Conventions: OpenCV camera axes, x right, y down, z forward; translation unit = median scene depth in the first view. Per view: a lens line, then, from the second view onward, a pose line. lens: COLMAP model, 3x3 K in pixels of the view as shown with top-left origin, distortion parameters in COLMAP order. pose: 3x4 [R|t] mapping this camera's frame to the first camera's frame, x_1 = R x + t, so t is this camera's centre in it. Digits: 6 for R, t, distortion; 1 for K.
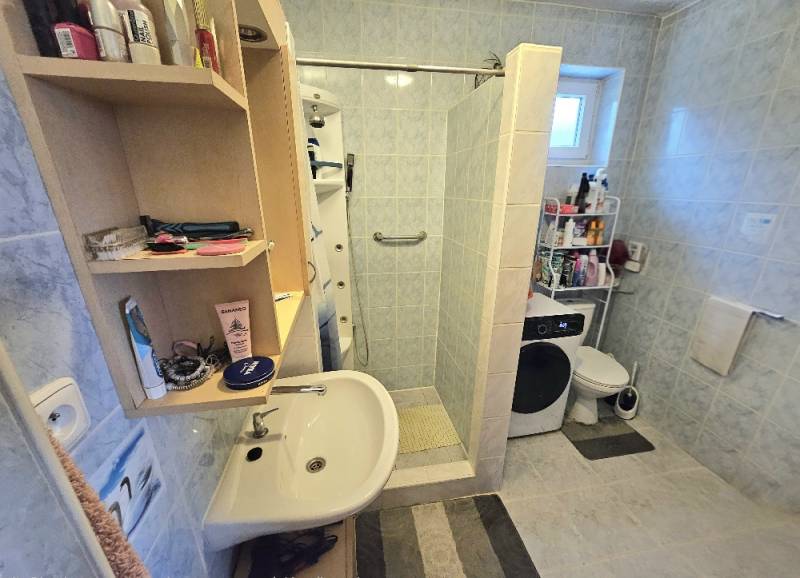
lens RADIAL K [[313.5, 0, 398.4], [0, 313.5, 300.9], [0, 0, 1]] dist [-0.021804, -0.000136]
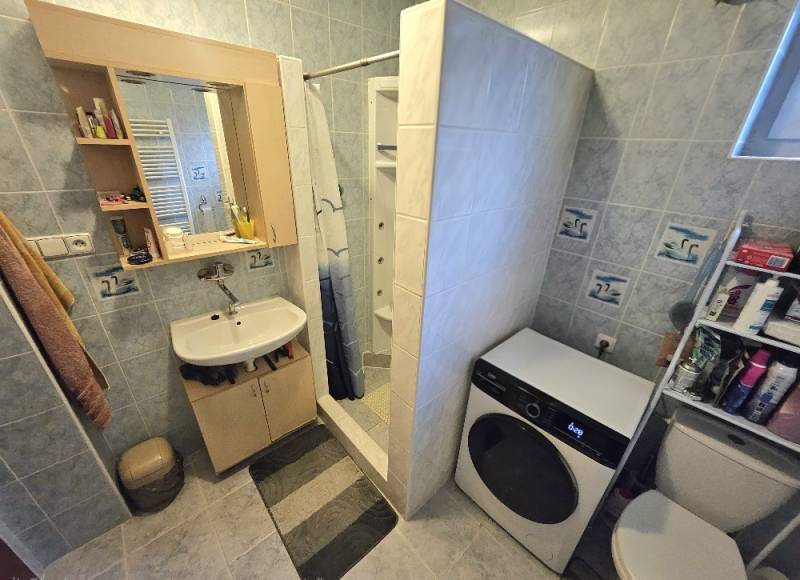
lens RADIAL K [[313.2, 0, 398.0], [0, 313.2, 295.5], [0, 0, 1]] dist [-0.000224, -0.000070]
pose [[0.544544, 0.380463, -0.747476, 0.637460], [-0.315343, 0.918681, 0.237875, -0.182354], [0.777194, 0.106177, 0.620238, 0.282280]]
